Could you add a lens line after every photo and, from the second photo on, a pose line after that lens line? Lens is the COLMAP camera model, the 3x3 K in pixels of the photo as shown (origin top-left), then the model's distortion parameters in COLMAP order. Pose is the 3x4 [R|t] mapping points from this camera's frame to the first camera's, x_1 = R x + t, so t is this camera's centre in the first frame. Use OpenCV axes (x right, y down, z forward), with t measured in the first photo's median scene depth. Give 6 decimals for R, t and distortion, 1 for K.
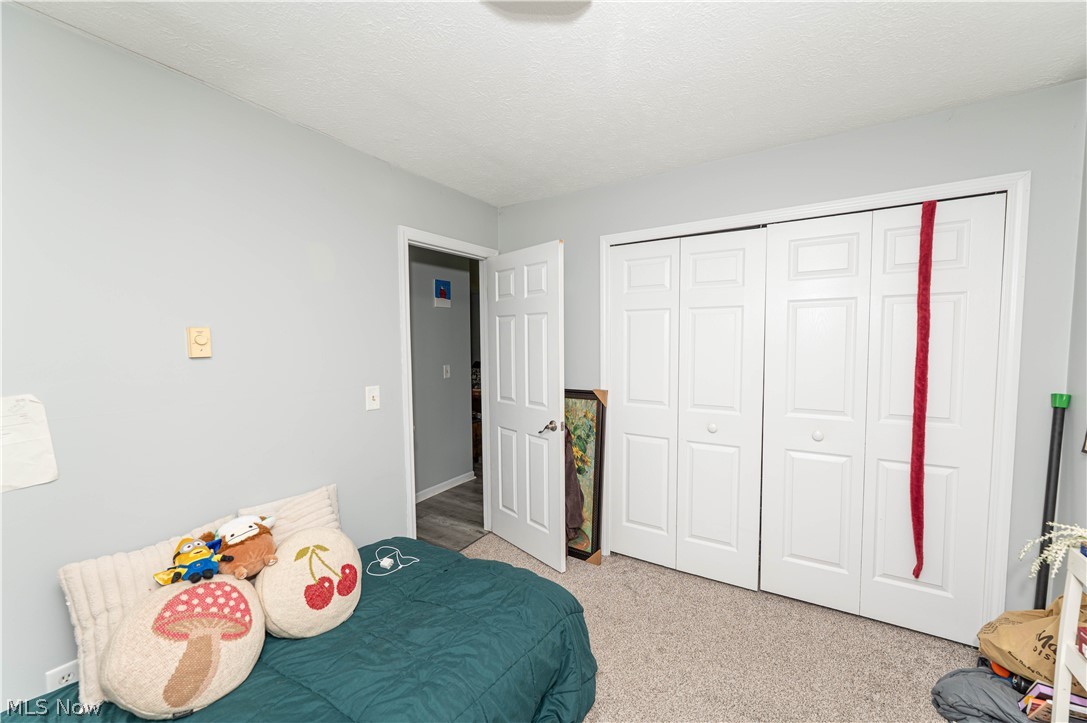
lens RADIAL K [[430.7, 0, 545.6], [0, 430.7, 364.2], [0, 0, 1]] dist [-0.001381, -0.000076]
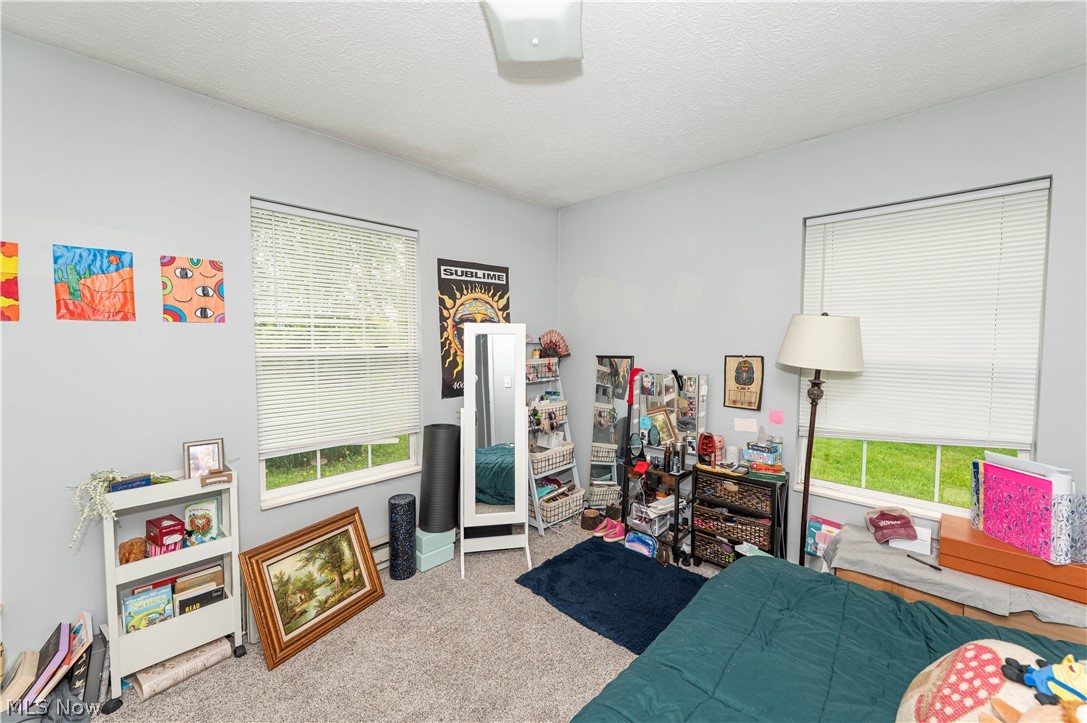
lens RADIAL K [[430.7, 0, 545.6], [0, 430.7, 364.2], [0, 0, 1]] dist [-0.001381, -0.000076]
pose [[-0.977403, -0.007873, 0.211236, -0.233562], [0.017248, 0.993003, 0.116820, -0.054265], [-0.210678, 0.117824, -0.970429, 1.703646]]
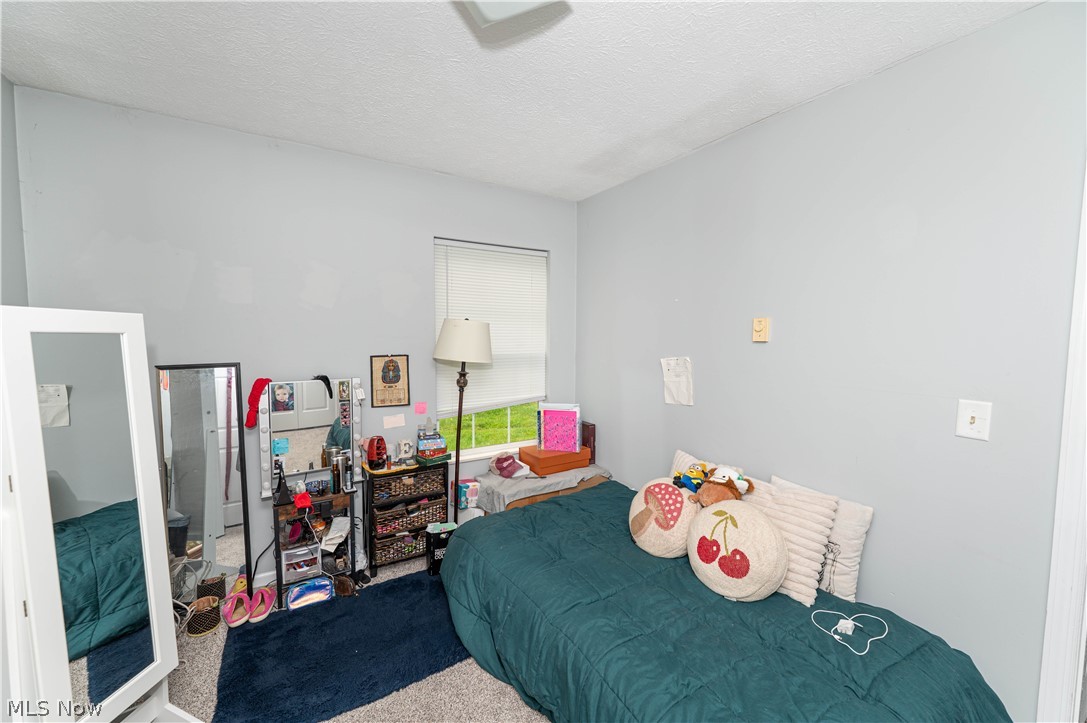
lens RADIAL K [[430.7, 0, 545.6], [0, 430.7, 364.2], [0, 0, 1]] dist [-0.001381, -0.000076]
pose [[-0.451290, 0.064039, -0.890076, 0.724961], [-0.054832, 0.993547, 0.099285, -0.049014], [0.890691, 0.093611, -0.444867, 1.202209]]
